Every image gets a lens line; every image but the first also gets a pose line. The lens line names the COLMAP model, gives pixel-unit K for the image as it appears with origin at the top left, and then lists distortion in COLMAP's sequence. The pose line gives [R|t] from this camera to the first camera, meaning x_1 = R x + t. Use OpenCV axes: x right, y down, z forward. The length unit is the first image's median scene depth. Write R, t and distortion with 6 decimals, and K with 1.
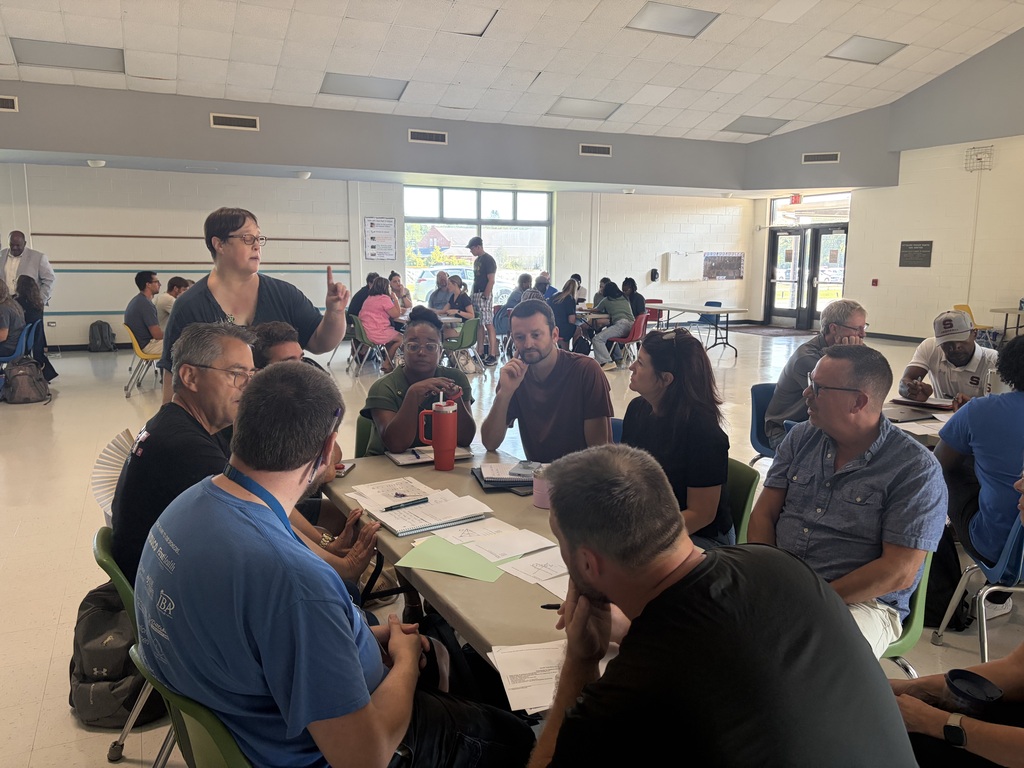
lens RADIAL K [[774.2, 0, 512.8], [0, 774.2, 383.0], [0, 0, 1]] dist [0.045346, -0.001647]
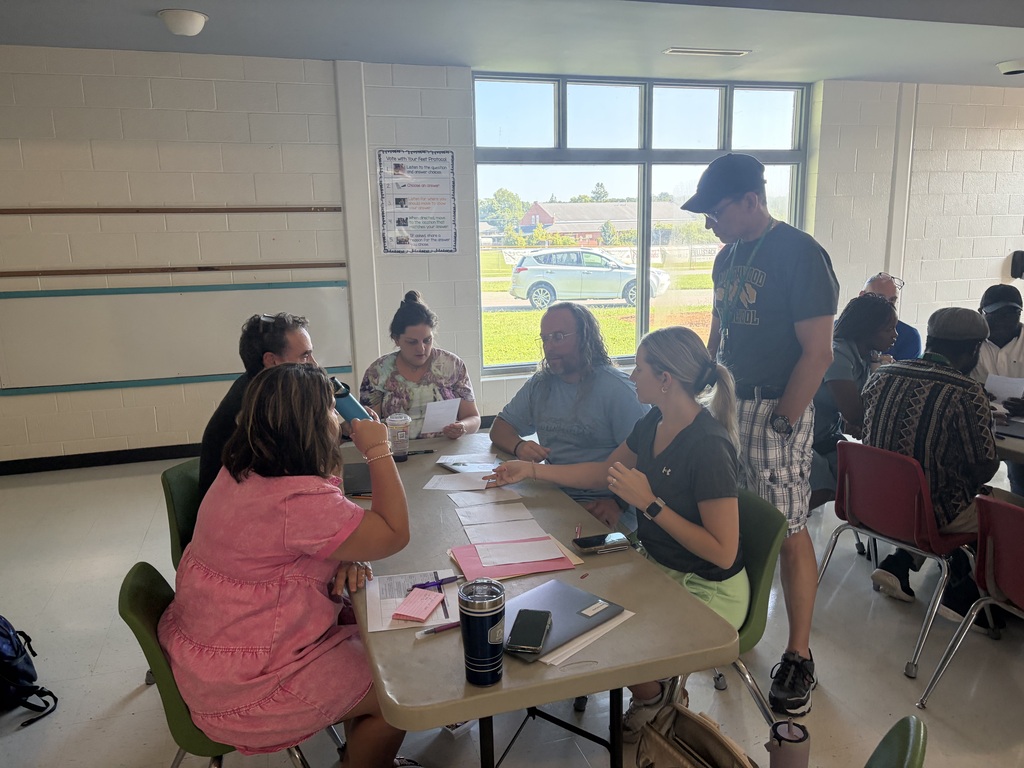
lens RADIAL K [[774.2, 0, 511.3], [0, 774.2, 385.5], [0, 0, 1]] dist [0.045346, -0.001647]
pose [[0.991040, -0.002868, -0.133532, -0.063768], [0.007138, 0.999478, 0.031510, -0.097272], [0.133372, -0.032181, 0.990543, 0.574323]]
